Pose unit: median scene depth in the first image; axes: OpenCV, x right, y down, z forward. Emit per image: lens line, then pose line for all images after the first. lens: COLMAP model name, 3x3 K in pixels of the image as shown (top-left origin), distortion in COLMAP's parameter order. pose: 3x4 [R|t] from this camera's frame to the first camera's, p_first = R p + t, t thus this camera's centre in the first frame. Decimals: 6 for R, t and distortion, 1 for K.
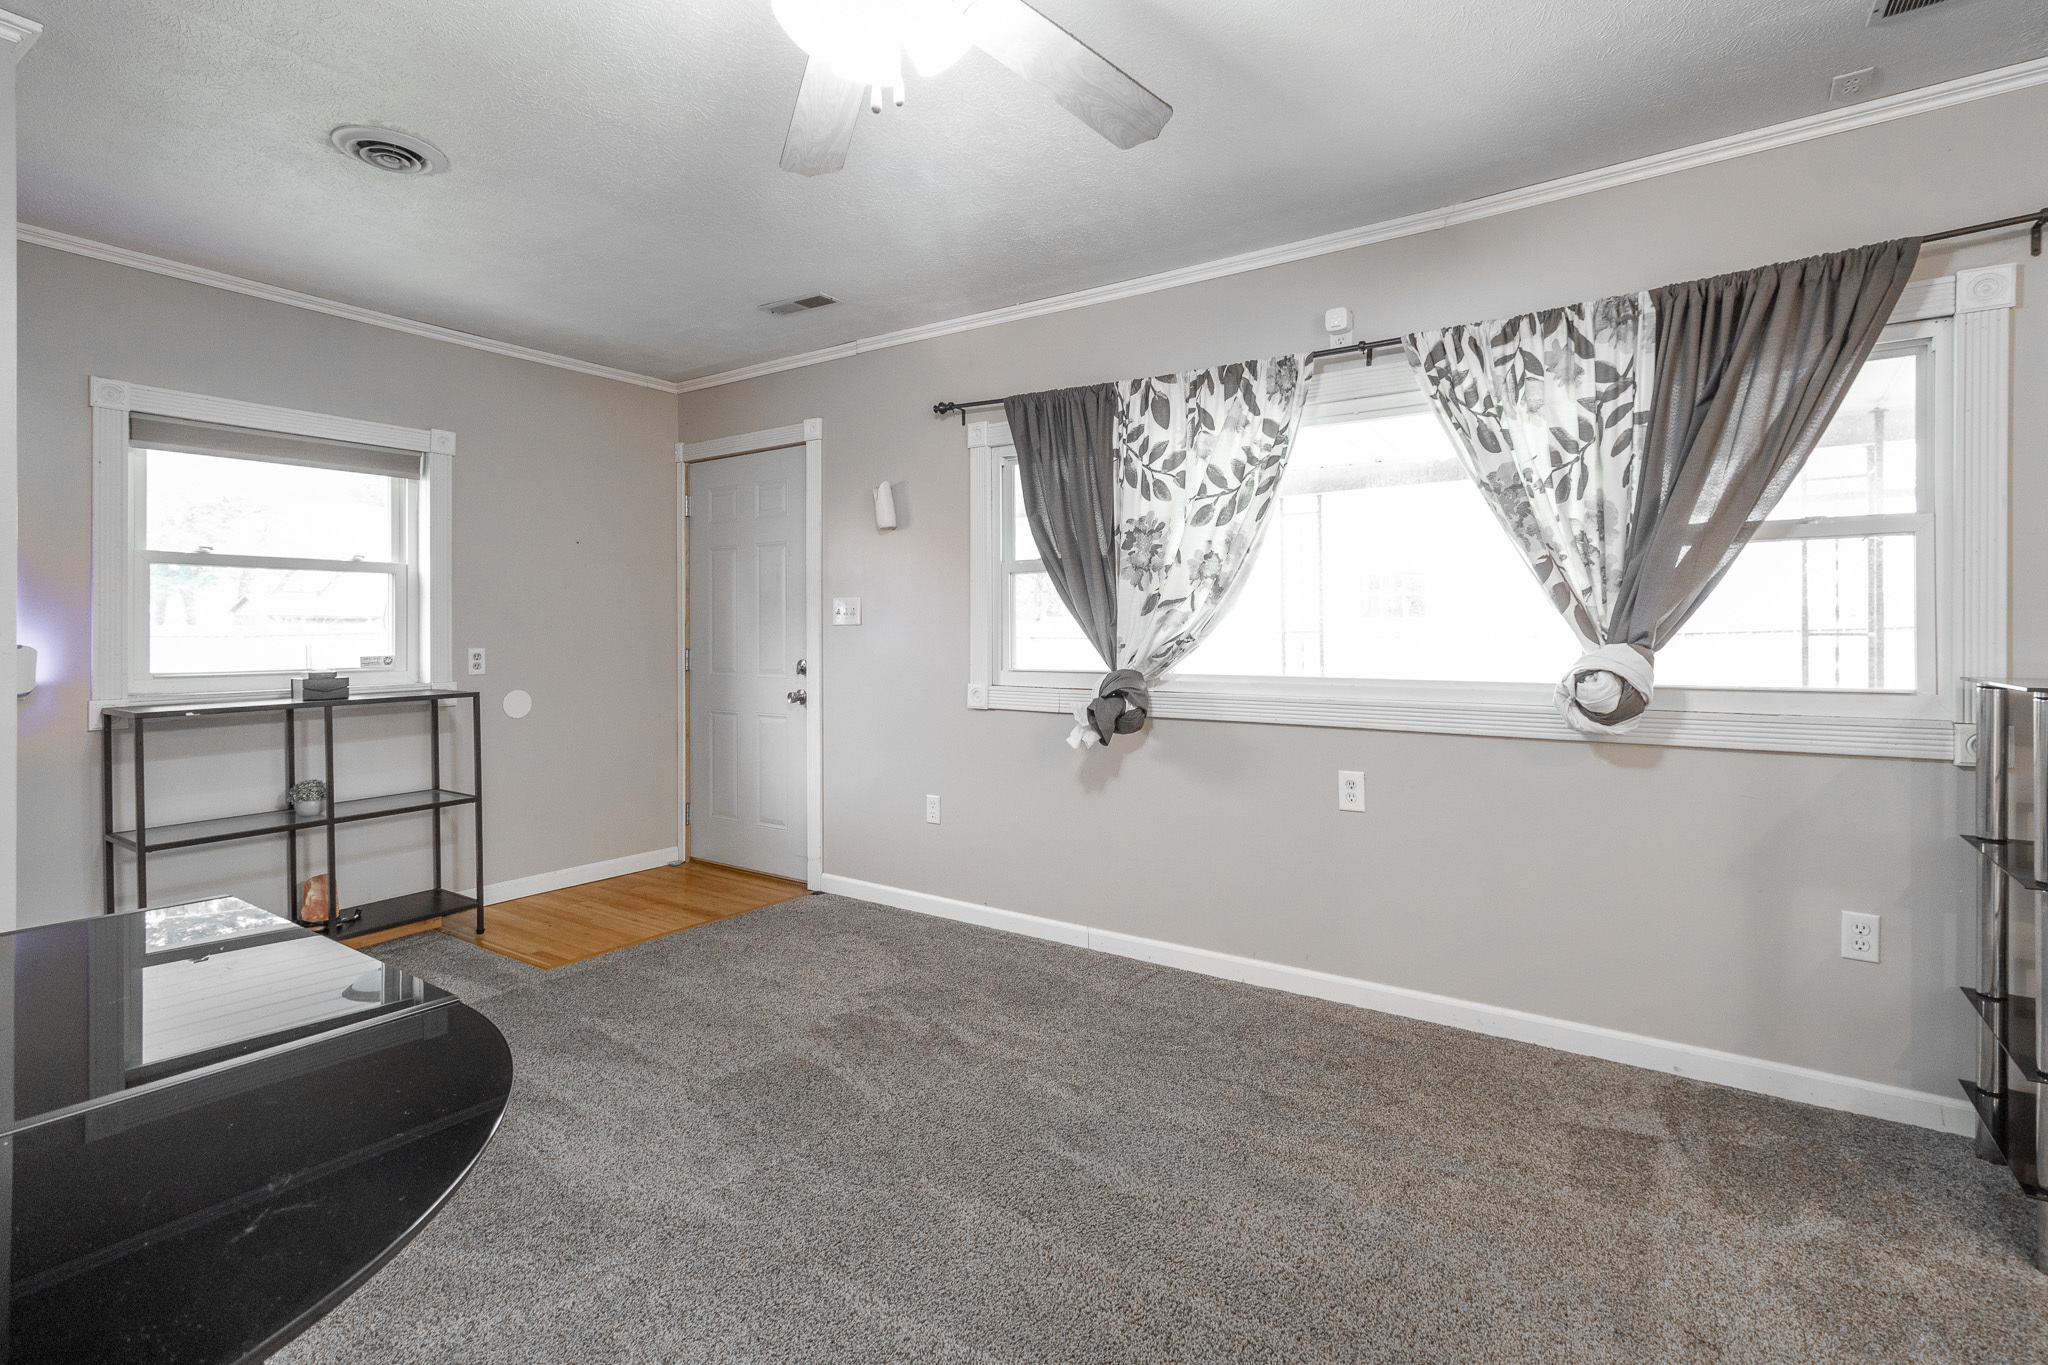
lens RADIAL K [[956.6, 0, 1025.9], [0, 956.6, 637.0], [0, 0, 1]] dist [0.000551, 0.000092]
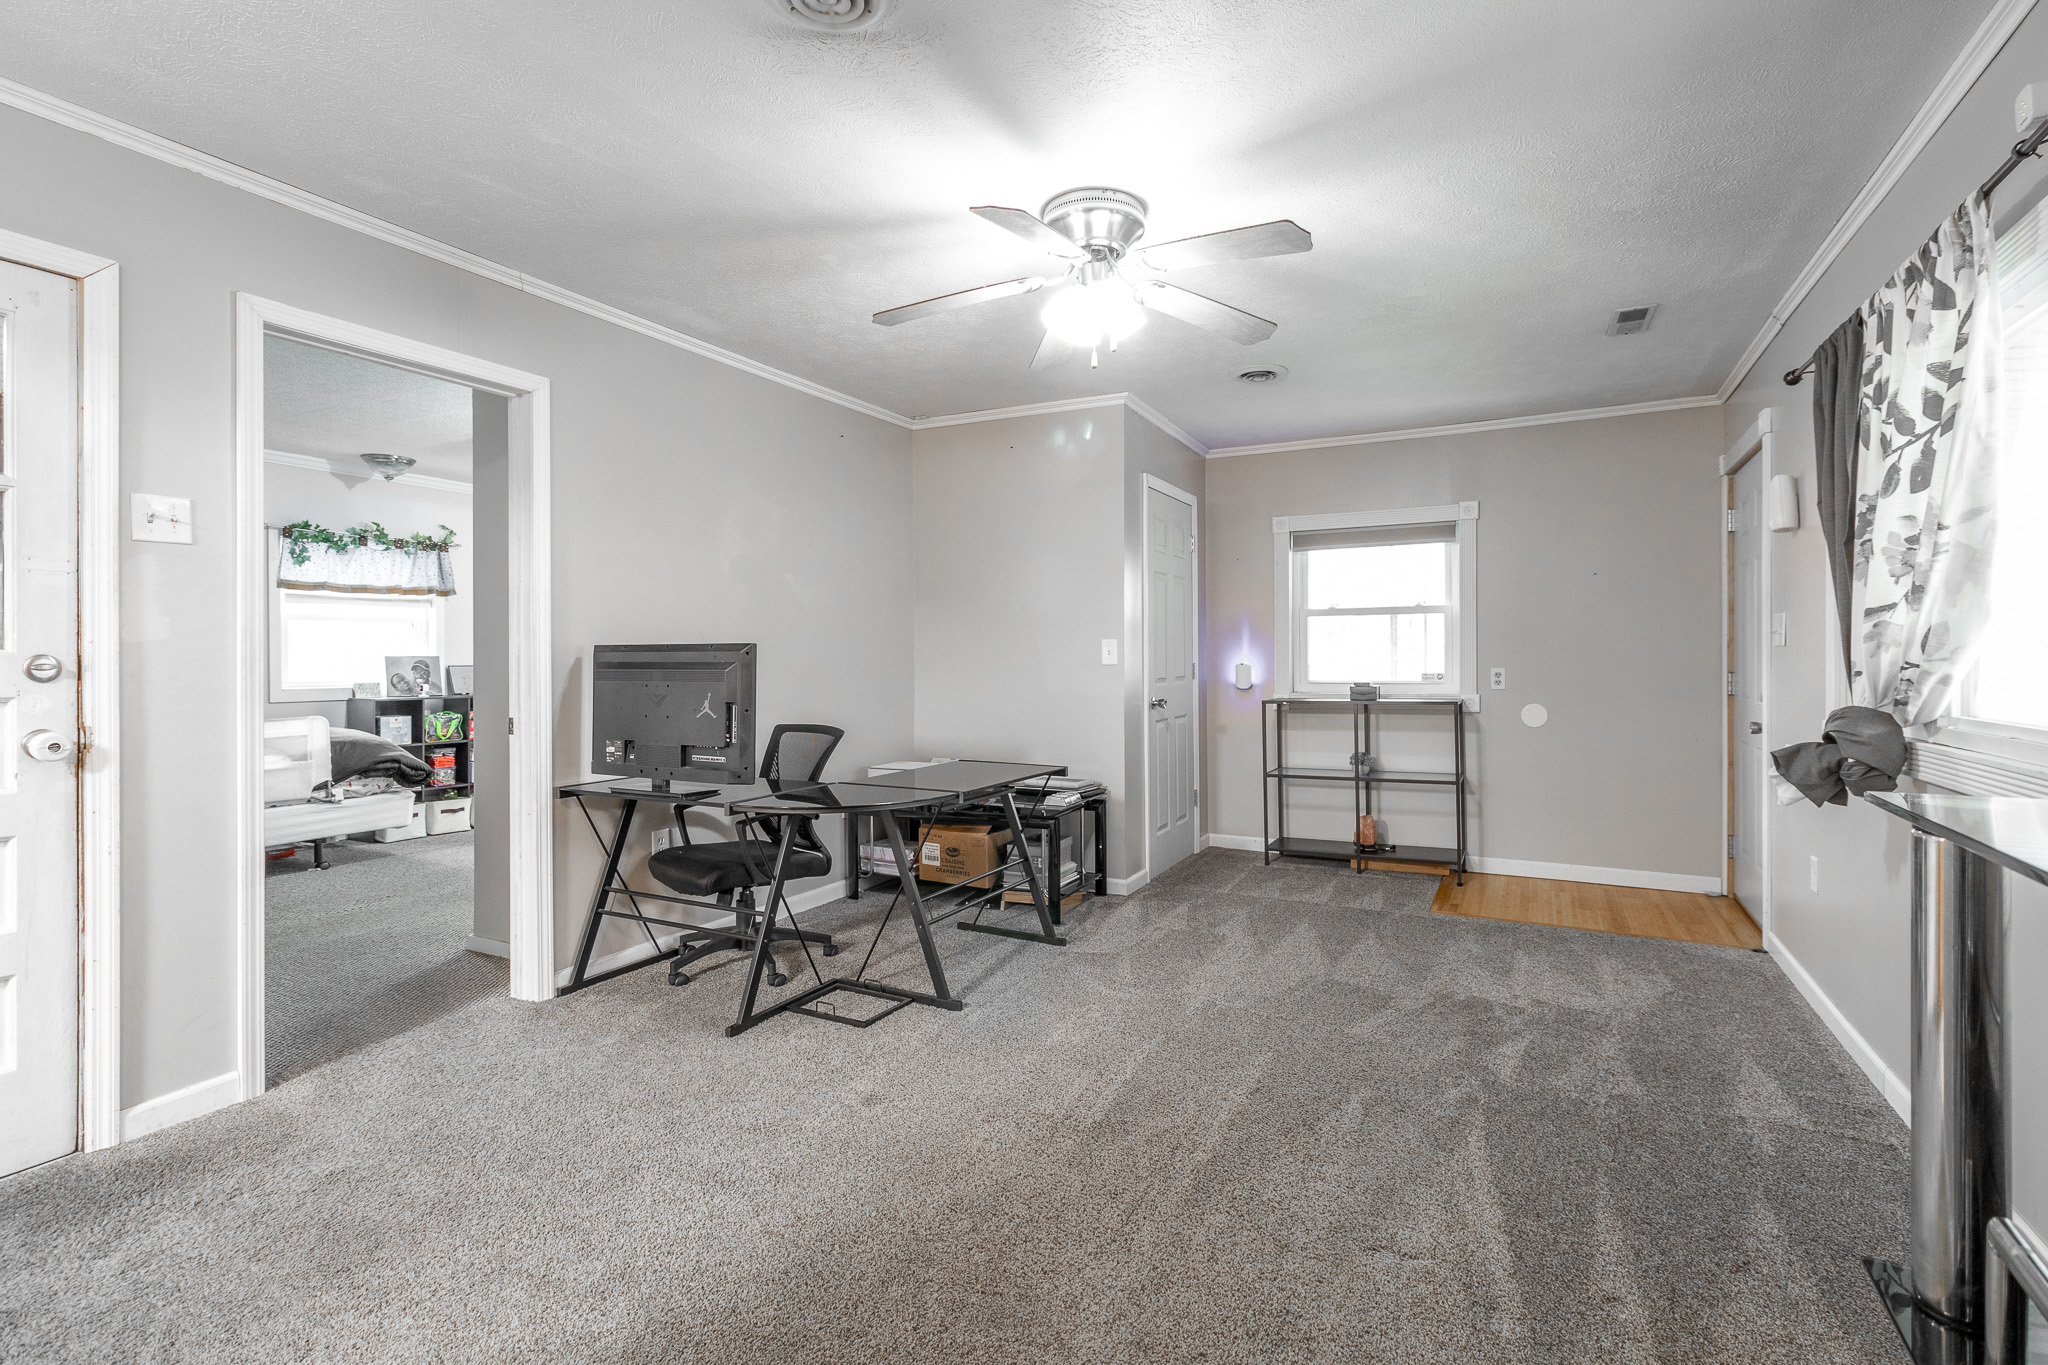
lens RADIAL K [[958.1, 0, 1031.9], [0, 958.1, 662.7], [0, 0, 1]] dist [0.000210, -0.000088]
pose [[0.115980, 0.003913, -0.993244, 0.773075], [0.001493, 0.999990, 0.004114, -0.002205], [0.993250, -0.001960, 0.115974, 0.314648]]
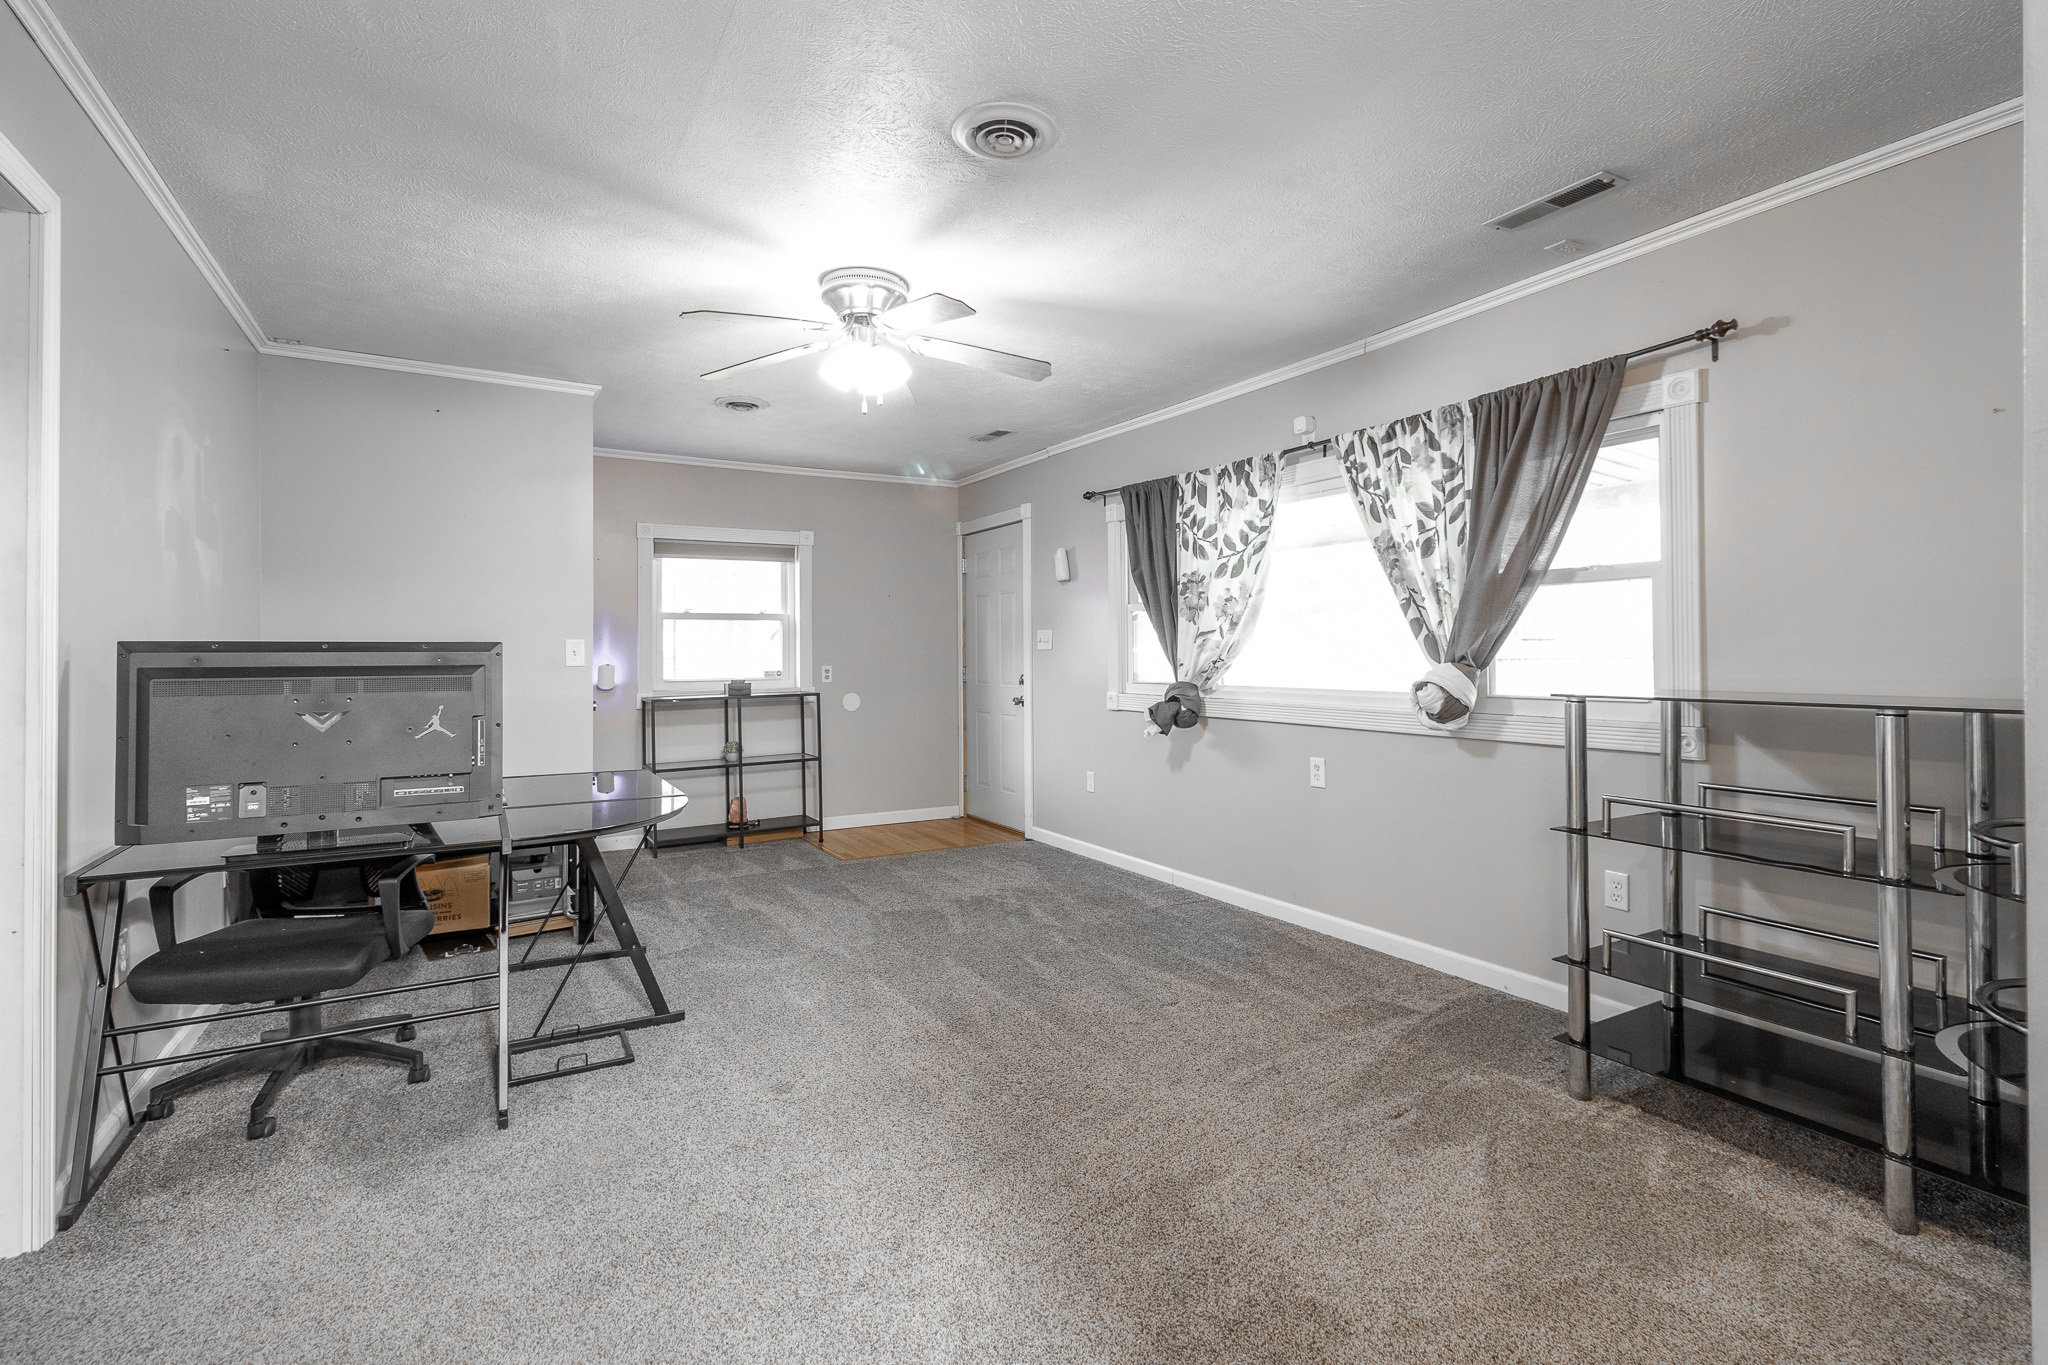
lens RADIAL K [[957.9, 0, 1024.4], [0, 957.9, 645.7], [0, 0, 1]] dist [0.000890, -0.000016]
pose [[0.902674, -0.008751, -0.430237, 0.515468], [0.004851, 0.999937, -0.010161, -0.005302], [0.430298, 0.007085, 0.902659, -0.371377]]
